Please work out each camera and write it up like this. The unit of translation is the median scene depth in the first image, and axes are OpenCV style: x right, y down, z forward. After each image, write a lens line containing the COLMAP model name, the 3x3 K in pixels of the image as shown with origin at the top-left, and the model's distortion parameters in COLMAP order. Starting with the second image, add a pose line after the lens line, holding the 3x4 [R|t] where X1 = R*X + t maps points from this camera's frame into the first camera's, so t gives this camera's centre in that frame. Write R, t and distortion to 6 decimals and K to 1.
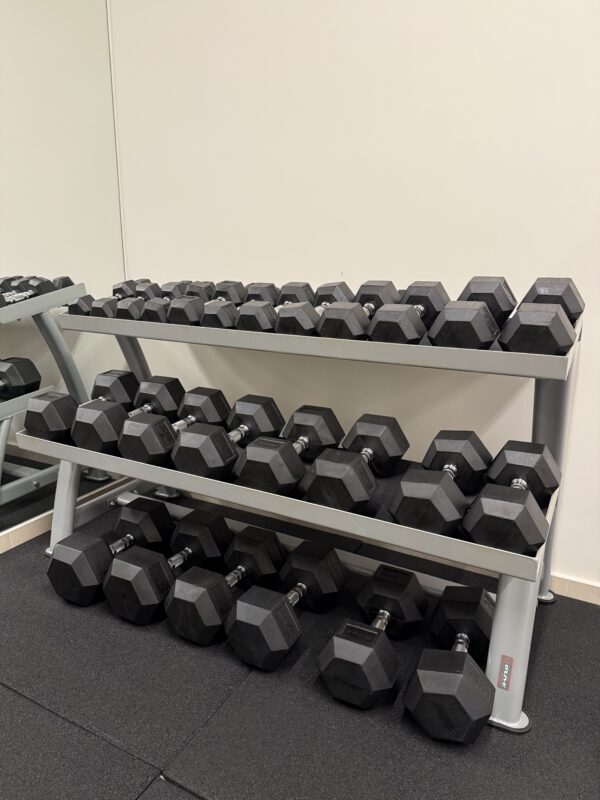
lens RADIAL K [[567.0, 0, 301.5], [0, 567.0, 398.0], [0, 0, 1]] dist [0.052651, -0.075632]
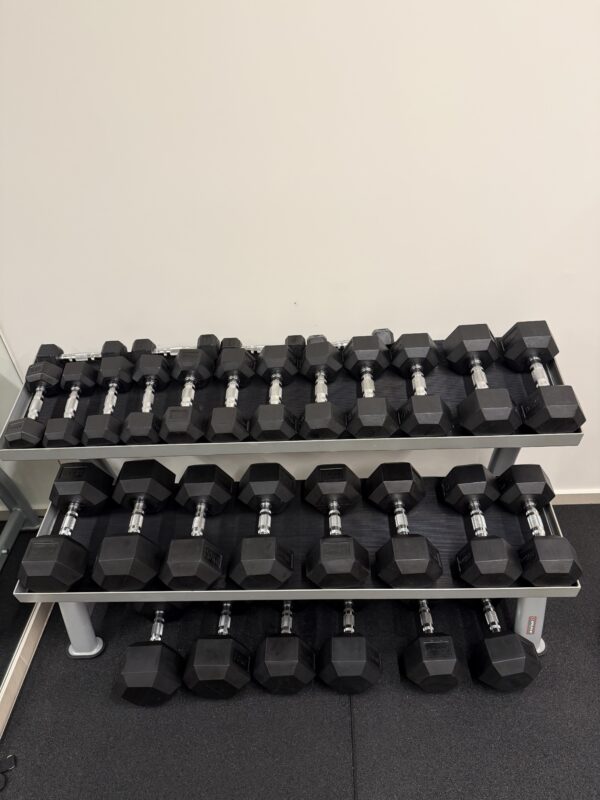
lens RADIAL K [[567.0, 0, 301.1], [0, 567.0, 400.2], [0, 0, 1]] dist [0.052651, -0.075632]
pose [[0.887167, -0.335874, 0.316422, -0.349012], [0.181318, 0.884295, 0.430287, -0.618763], [-0.424332, -0.324364, 0.845417, 0.196361]]
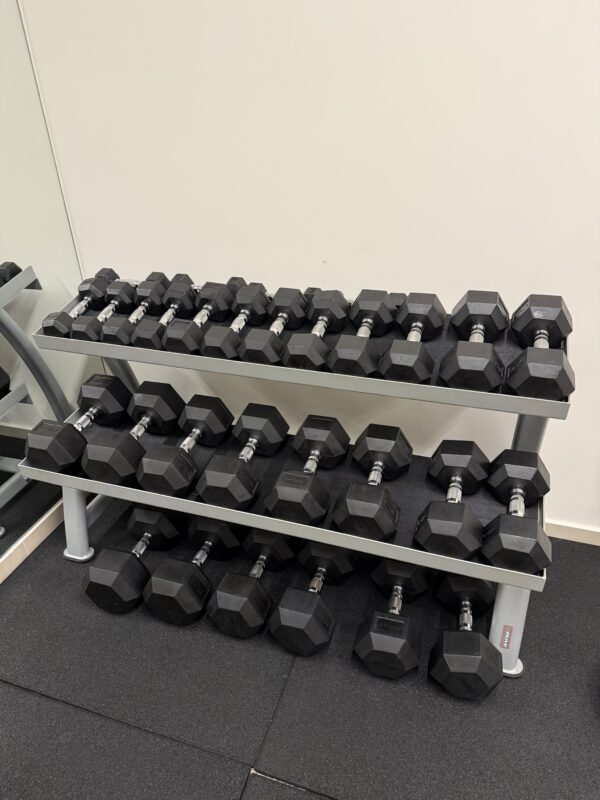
lens RADIAL K [[567.0, 0, 301.0], [0, 567.0, 399.7], [0, 0, 1]] dist [0.052651, -0.075632]
pose [[0.984445, -0.121079, 0.127313, -0.158499], [0.081539, 0.956715, 0.279369, -0.349179], [-0.155628, -0.264643, 0.951706, 0.011200]]
